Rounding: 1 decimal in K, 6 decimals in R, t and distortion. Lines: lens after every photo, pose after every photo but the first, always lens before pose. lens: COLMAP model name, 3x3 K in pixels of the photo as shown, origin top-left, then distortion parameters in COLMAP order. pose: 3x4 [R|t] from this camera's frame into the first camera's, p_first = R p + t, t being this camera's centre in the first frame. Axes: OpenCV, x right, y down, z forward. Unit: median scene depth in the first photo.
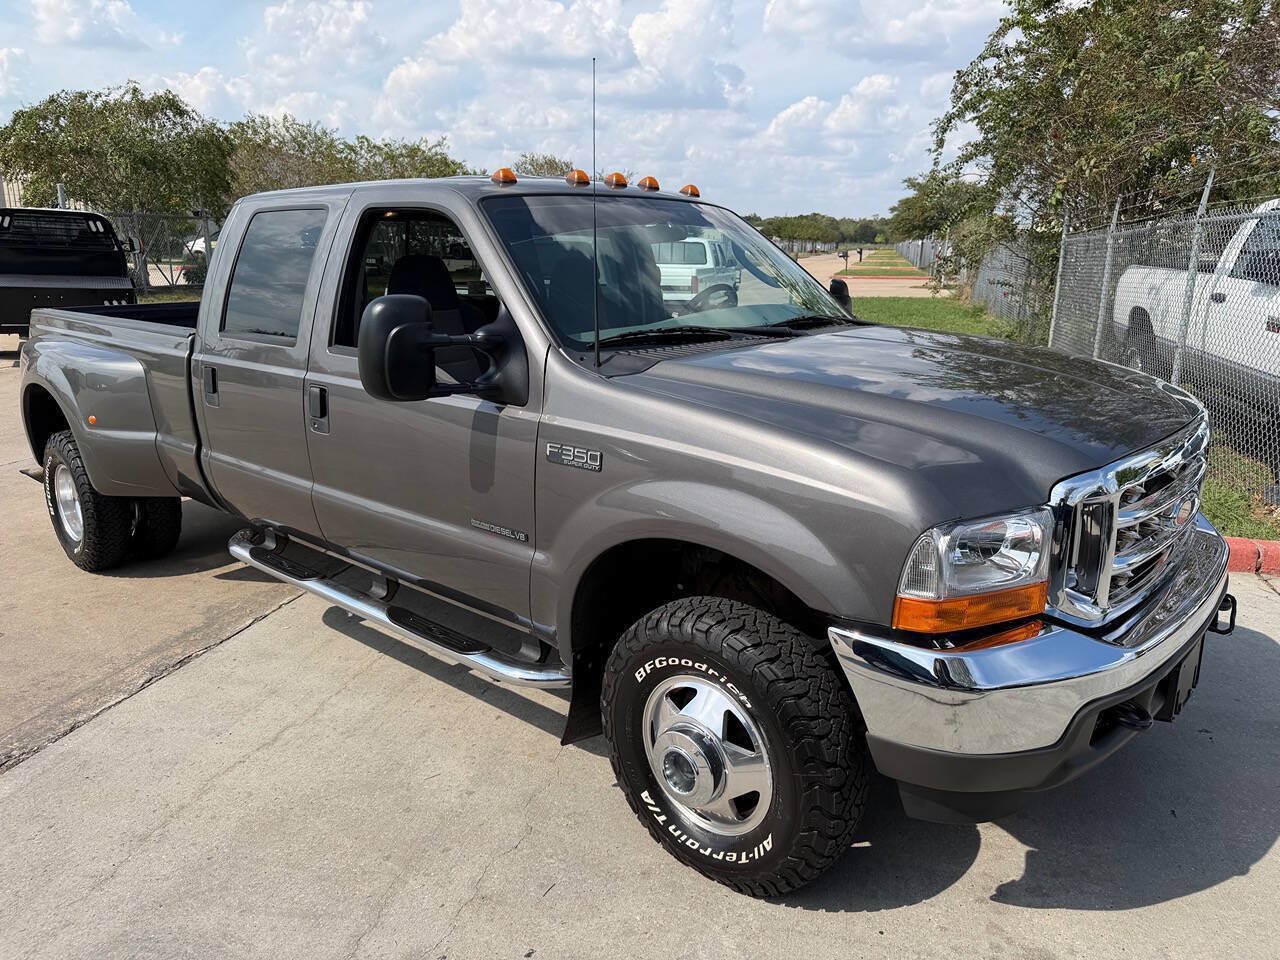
lens RADIAL K [[919.5, 0, 640.0], [0, 919.5, 480.0], [0, 0, 1]] dist [0.003155, -0.004957]
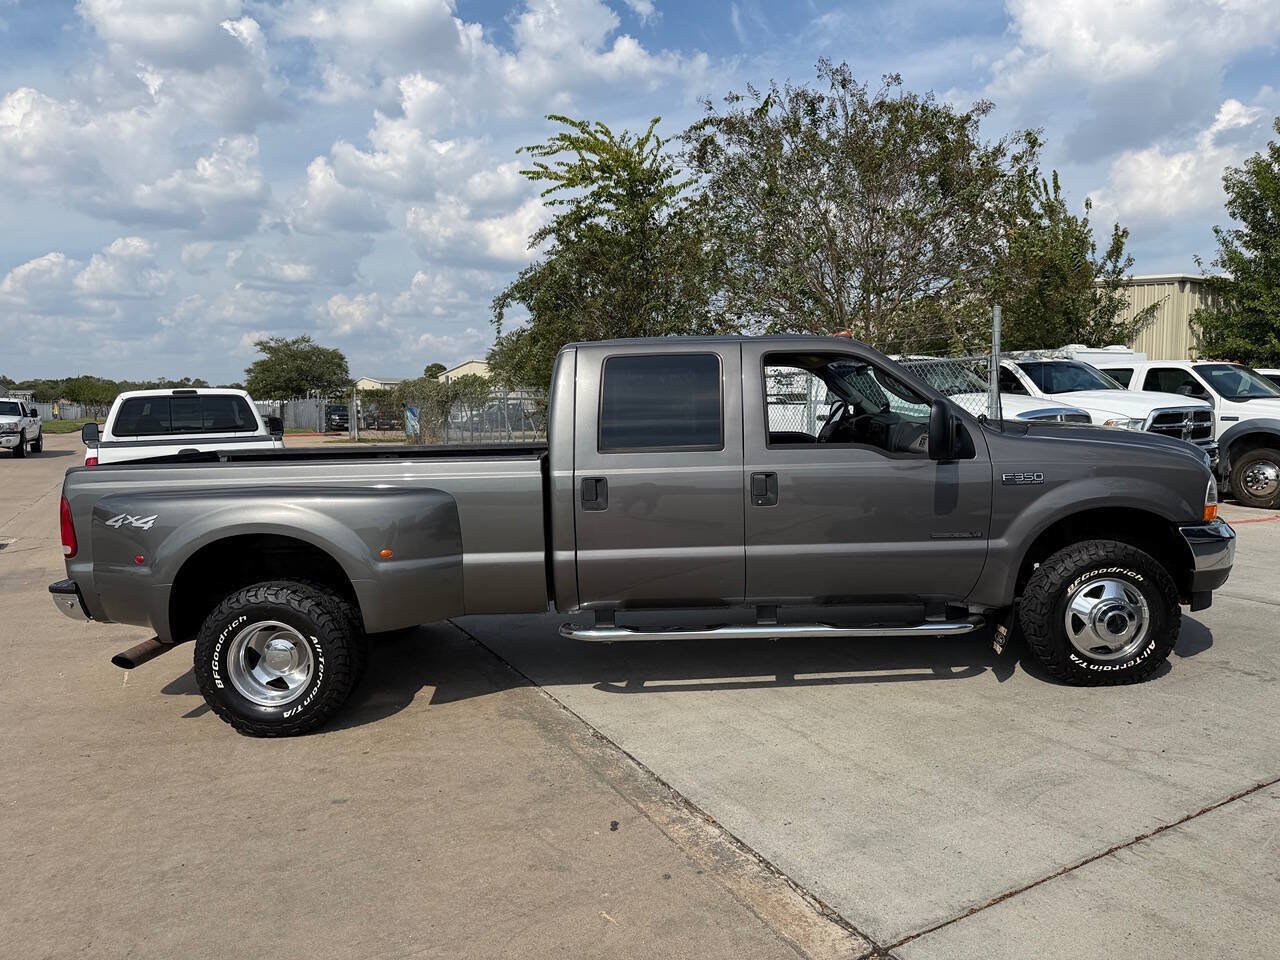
lens RADIAL K [[905.3, 0, 640.0], [0, 905.3, 480.0], [0, 0, 1]] dist [0.082859, -0.117218]
pose [[0.745591, -0.077863, 0.661839, -1.366162], [0.188594, 0.977204, -0.097495, 0.007076], [-0.639160, 0.197511, 0.743279, 0.080865]]
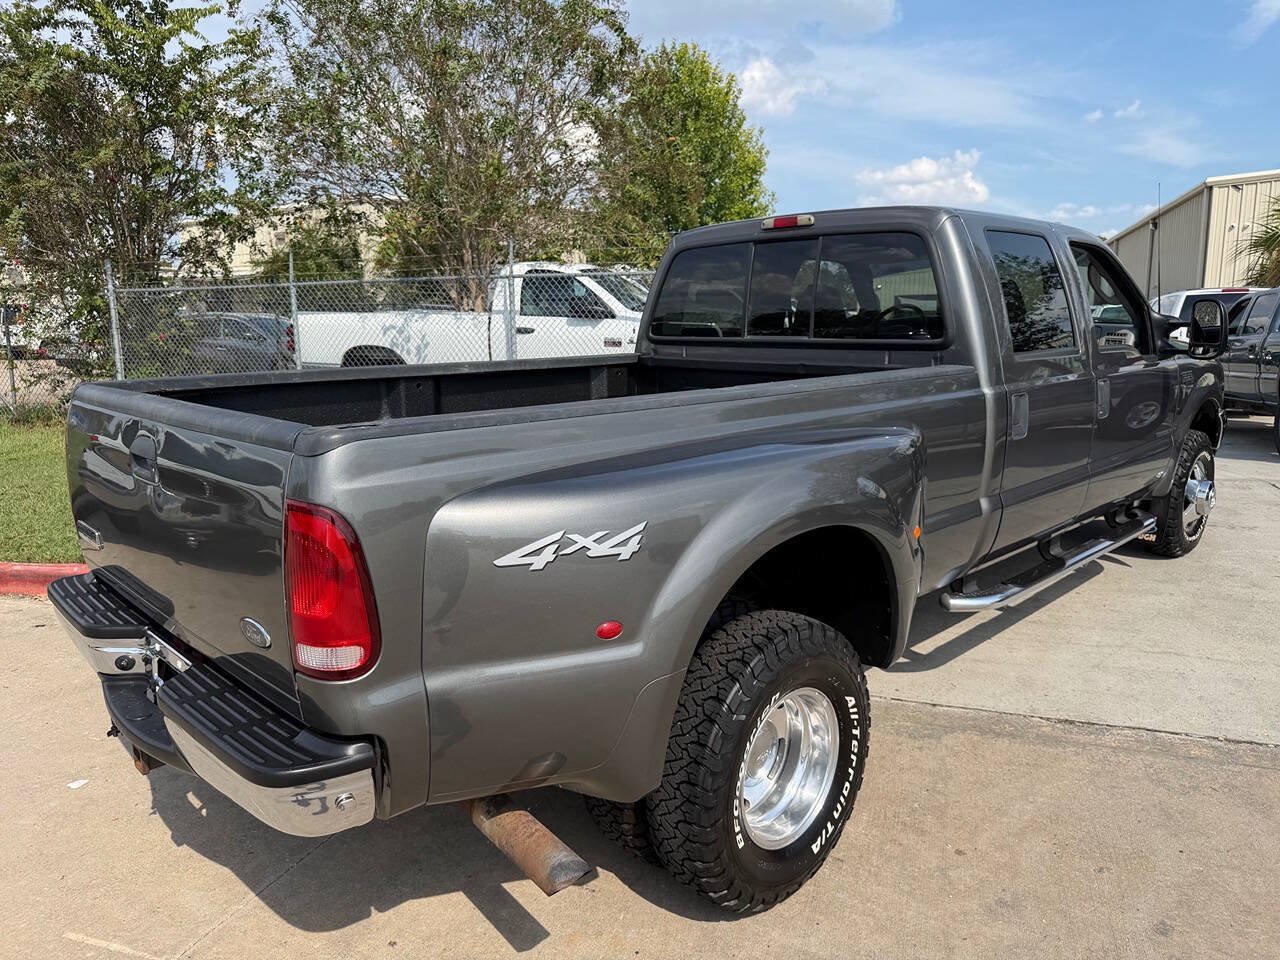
lens RADIAL K [[919.5, 0, 640.0], [0, 919.5, 480.0], [0, 0, 1]] dist [0.003155, -0.004957]
pose [[0.058738, -0.184481, 0.981079, -1.569783], [0.251378, 0.953841, 0.164308, -0.322170], [-0.966105, 0.236971, 0.102401, 1.452997]]
